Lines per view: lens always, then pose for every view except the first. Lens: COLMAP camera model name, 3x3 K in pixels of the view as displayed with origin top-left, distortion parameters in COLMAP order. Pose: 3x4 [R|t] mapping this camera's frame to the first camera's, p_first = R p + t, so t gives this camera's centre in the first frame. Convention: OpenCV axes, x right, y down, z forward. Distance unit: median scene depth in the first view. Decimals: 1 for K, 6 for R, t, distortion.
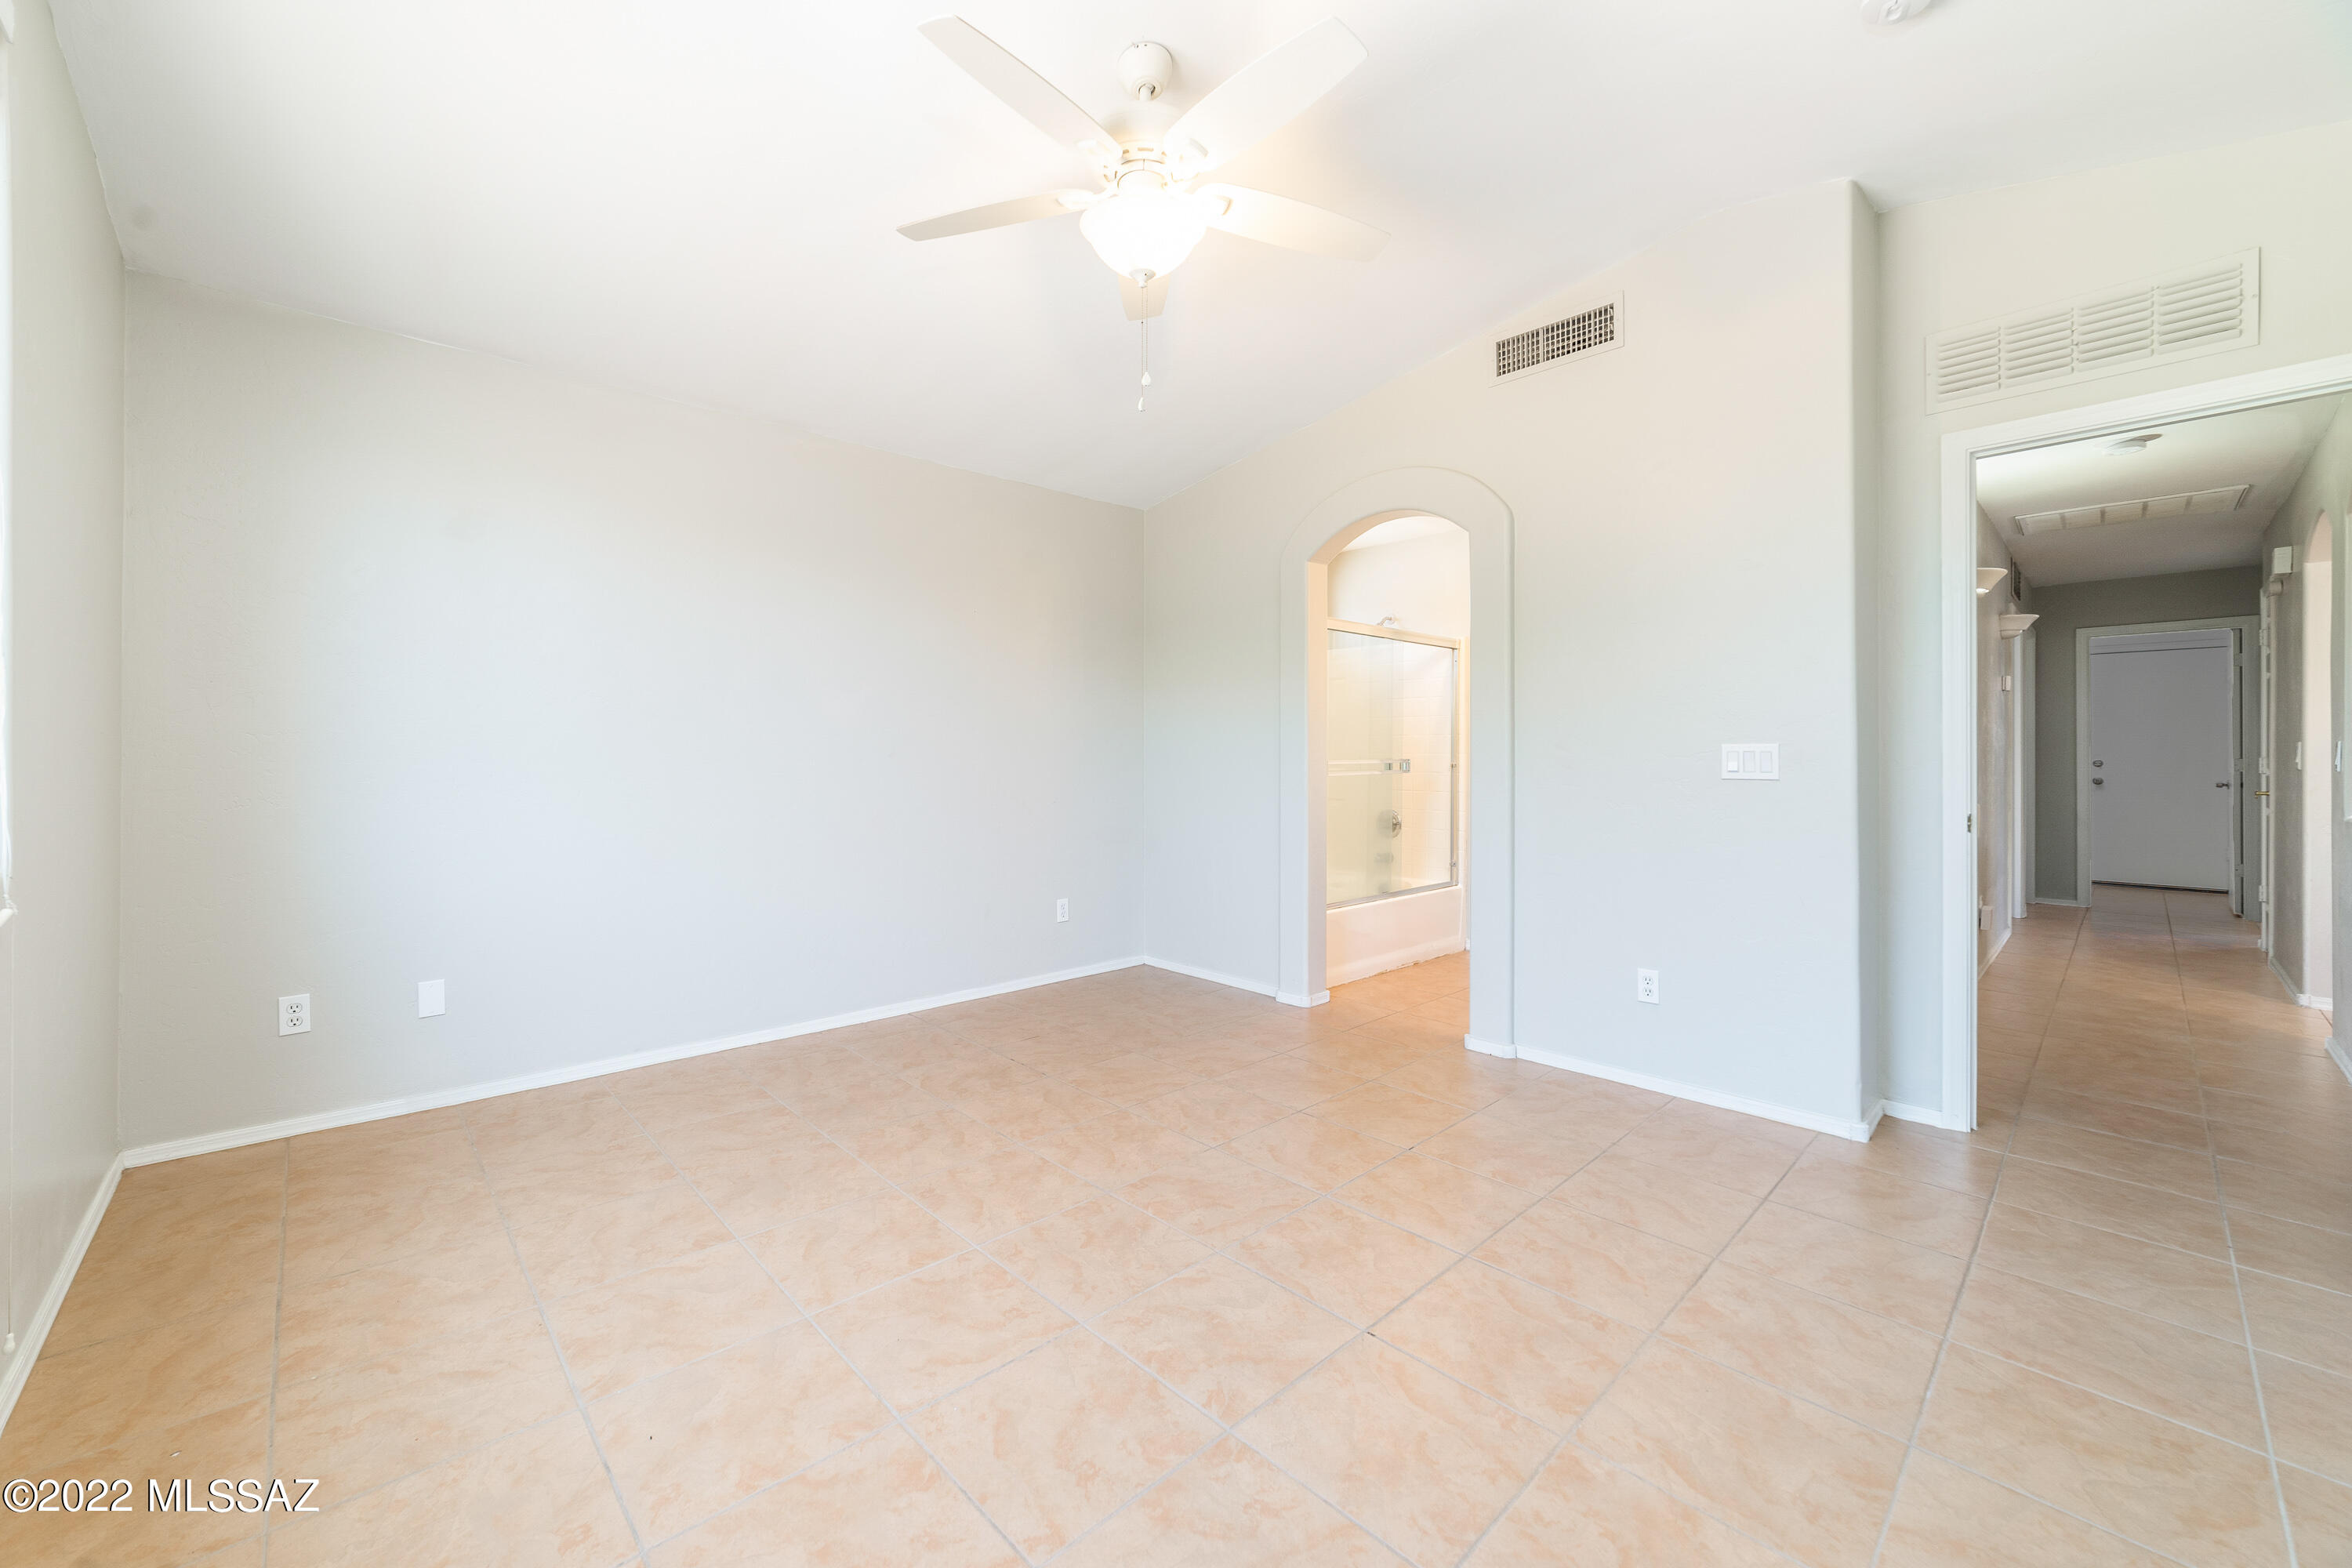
lens RADIAL K [[924.6, 0, 1143.1], [0, 924.6, 765.2], [0, 0, 1]] dist [-0.024374, 0.008920]
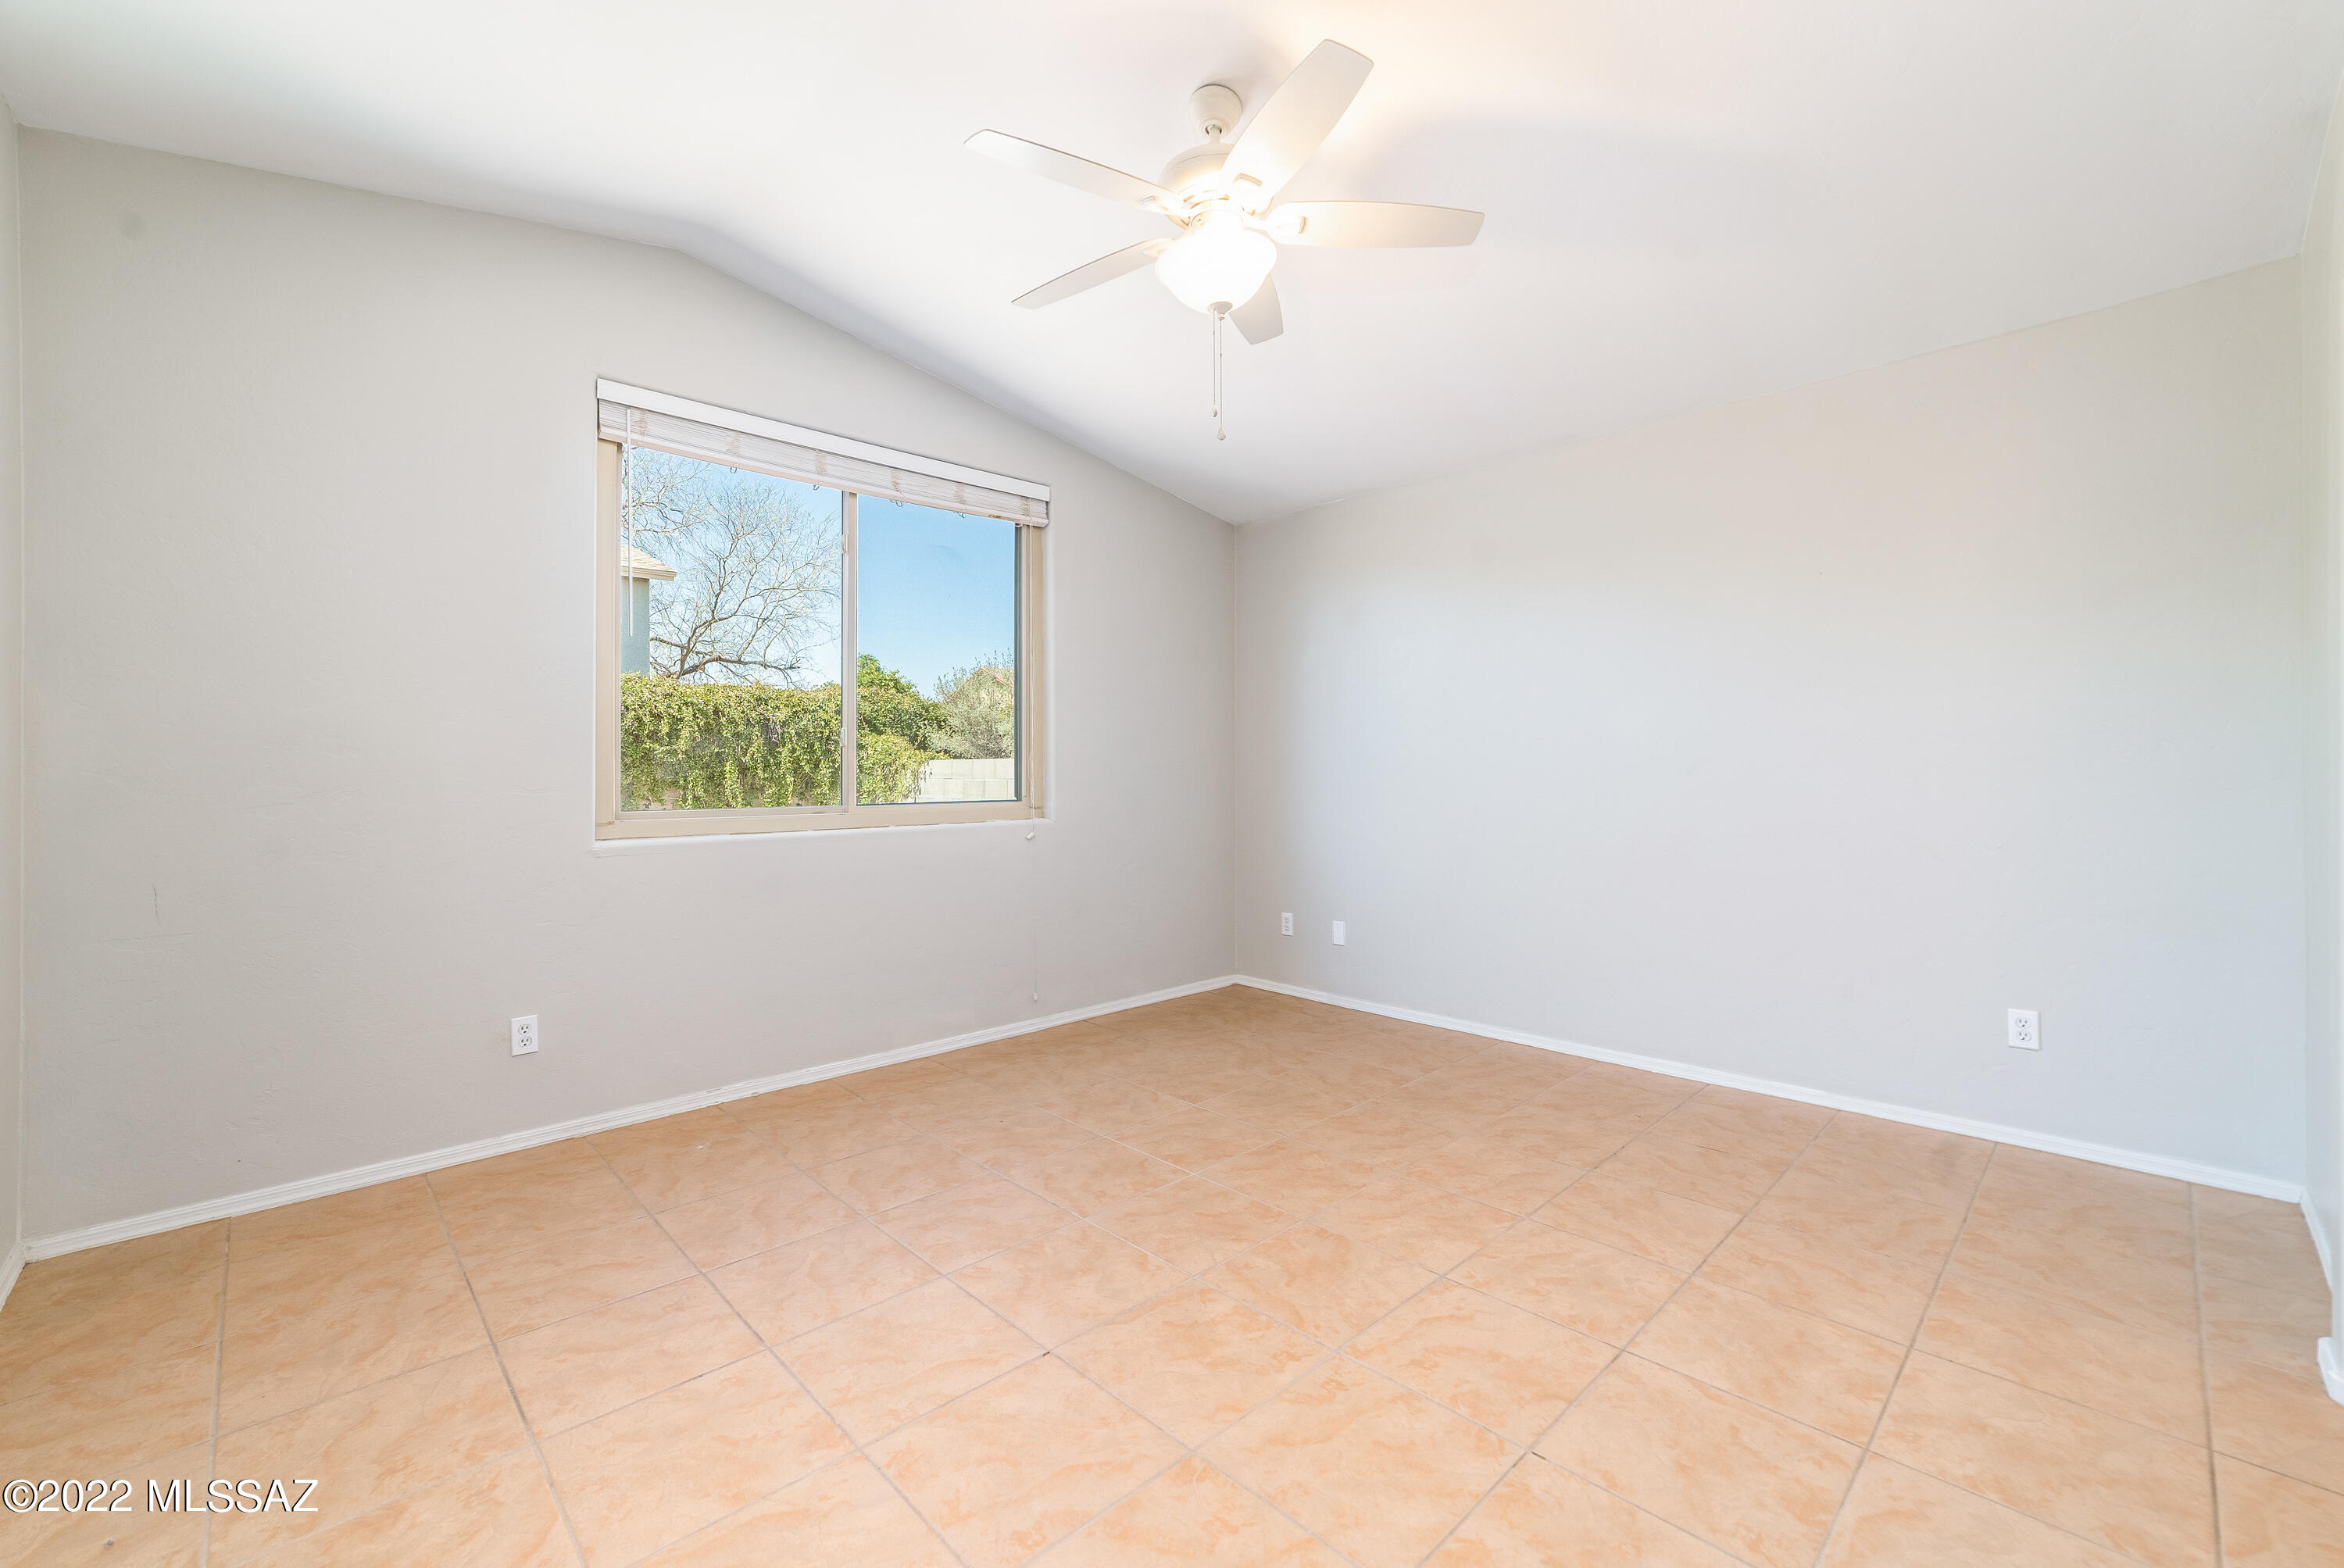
lens RADIAL K [[950.8, 0, 1189.2], [0, 950.8, 763.0], [0, 0, 1]] dist [-0.023968, 0.011027]
pose [[0.035875, -0.012339, -0.999280, 0.941344], [-0.003539, 0.999916, -0.012474, -0.010559], [0.999350, 0.003984, 0.035828, 0.811653]]
